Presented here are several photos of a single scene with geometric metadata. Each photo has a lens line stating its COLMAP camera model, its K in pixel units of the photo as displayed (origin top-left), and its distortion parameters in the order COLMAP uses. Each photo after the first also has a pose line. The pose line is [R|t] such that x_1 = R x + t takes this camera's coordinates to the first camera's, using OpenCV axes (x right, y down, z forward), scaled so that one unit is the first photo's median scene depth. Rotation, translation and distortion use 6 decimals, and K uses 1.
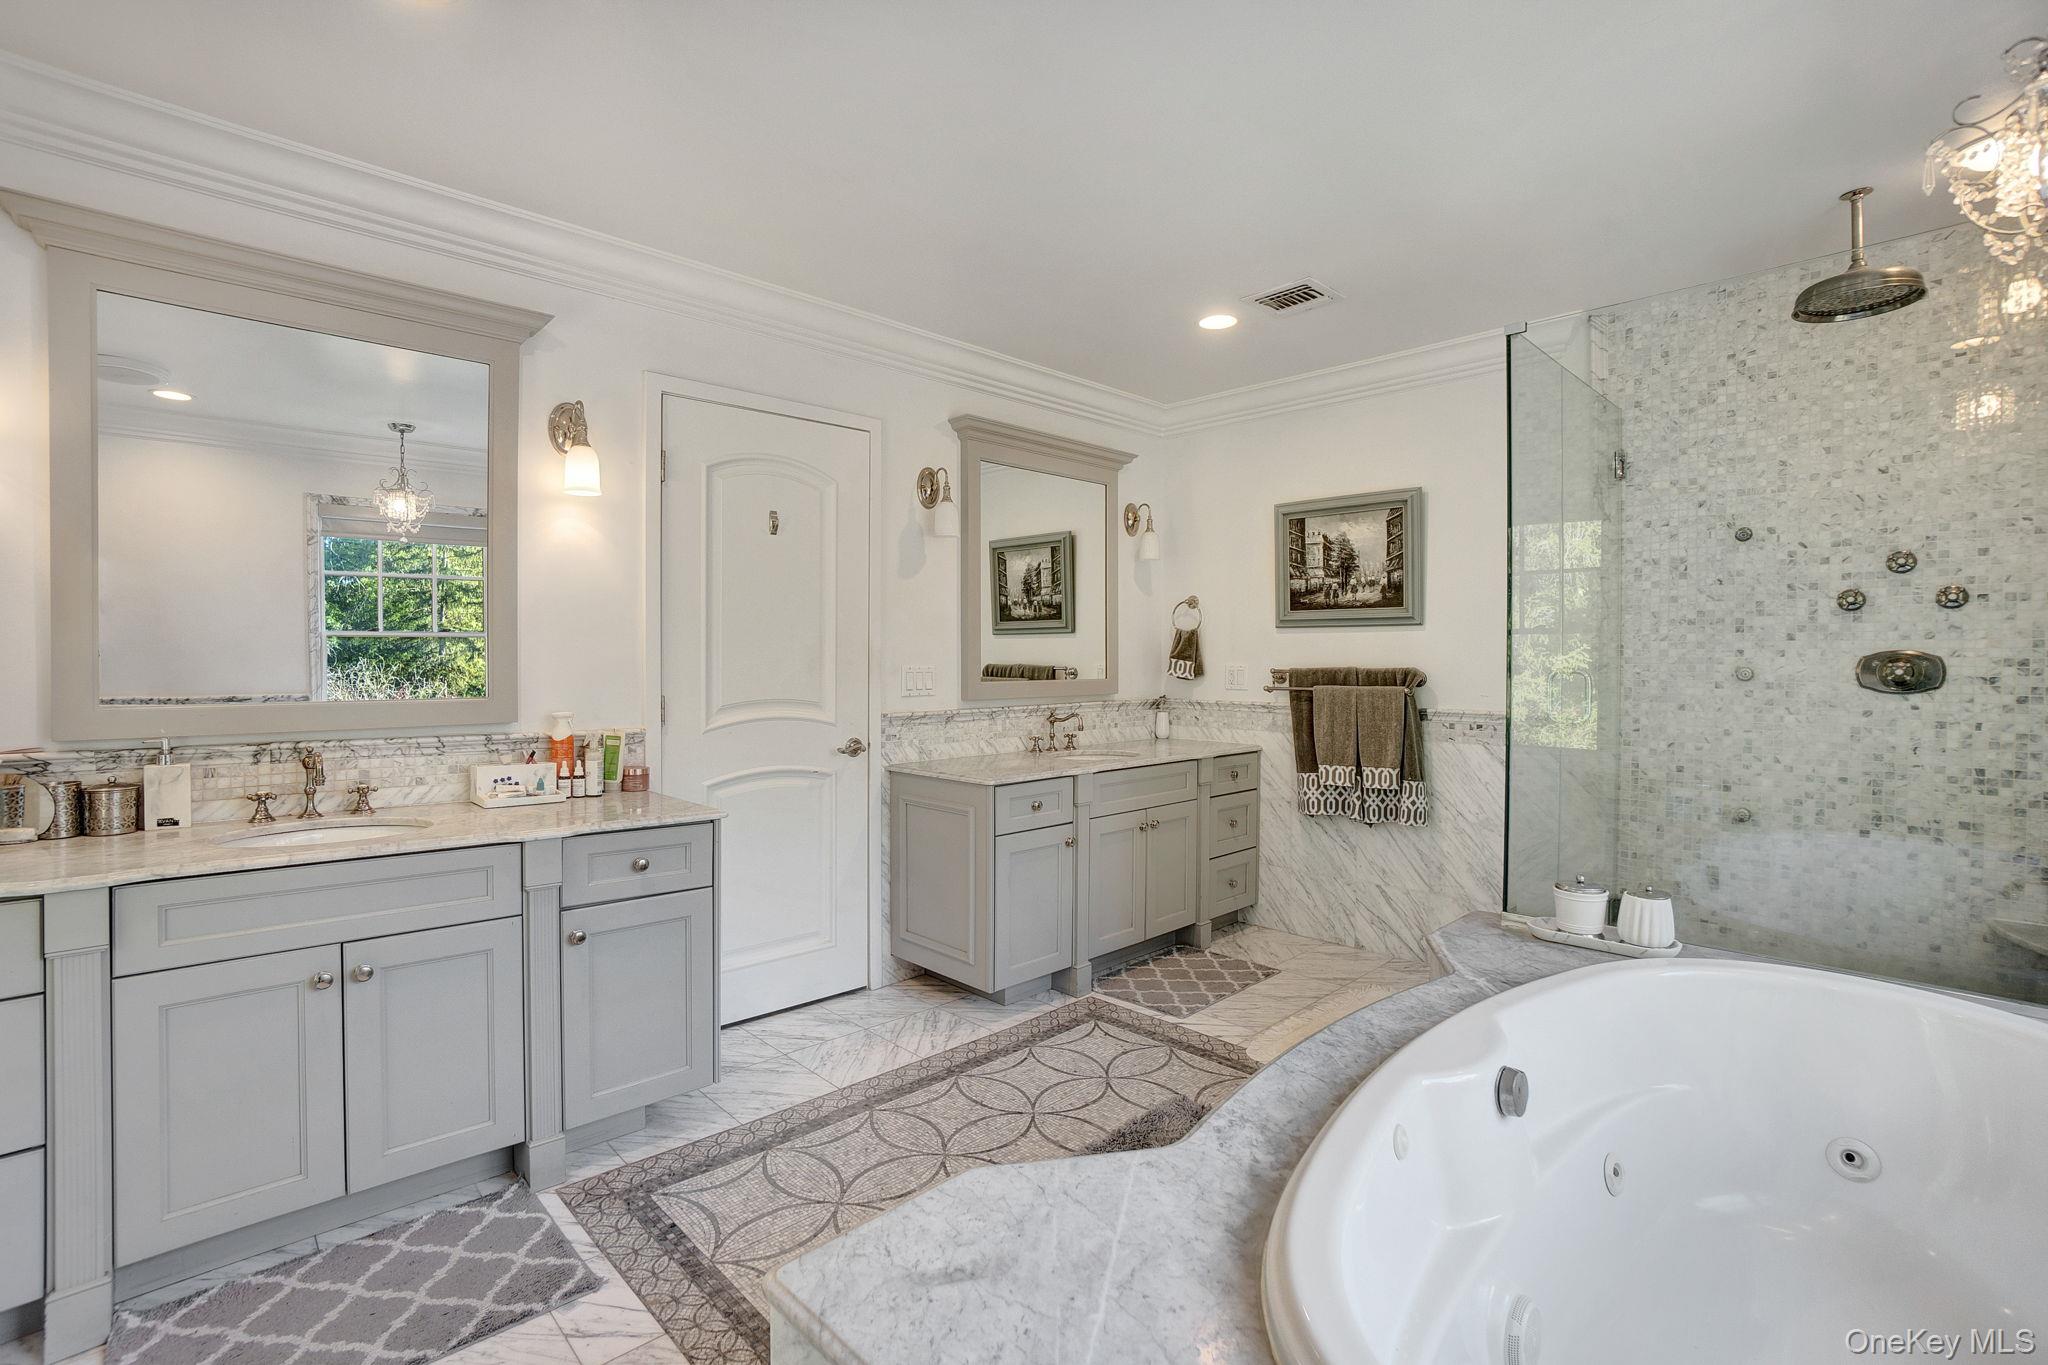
lens RADIAL K [[967.1, 0, 981.3], [0, 967.1, 677.9], [0, 0, 1]] dist [-0.065715, 0.027967]
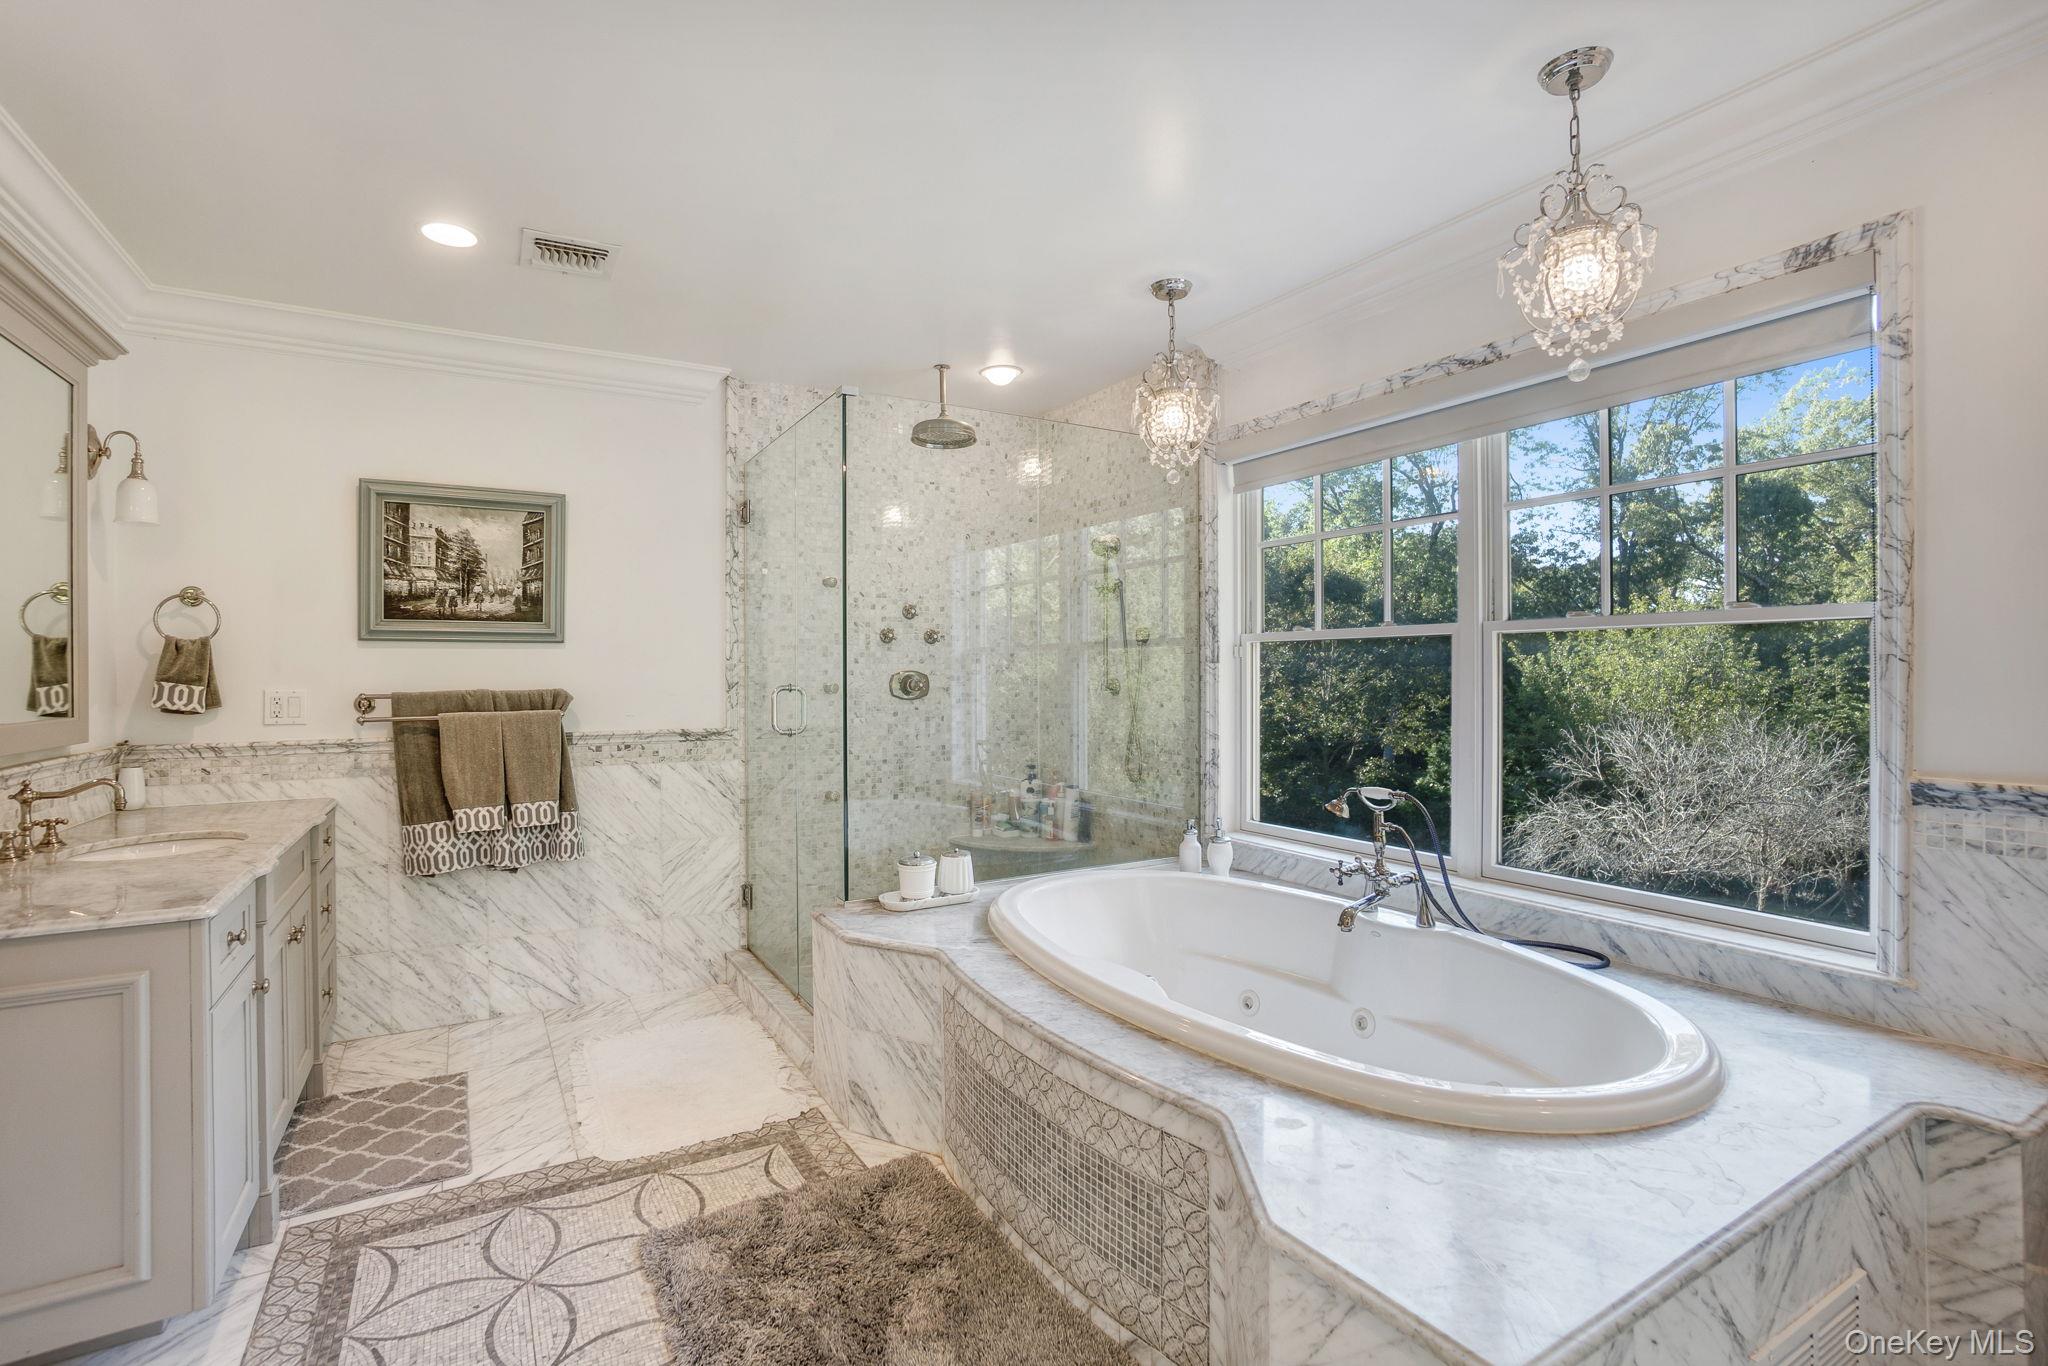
lens RADIAL K [[967.1, 0, 981.3], [0, 967.1, 678.4], [0, 0, 1]] dist [-0.065715, 0.027967]
pose [[0.194593, -0.002697, 0.980880, -0.375615], [0.027565, 0.999616, -0.002720, -0.007100], [-0.980497, 0.027567, 0.194592, 0.425256]]
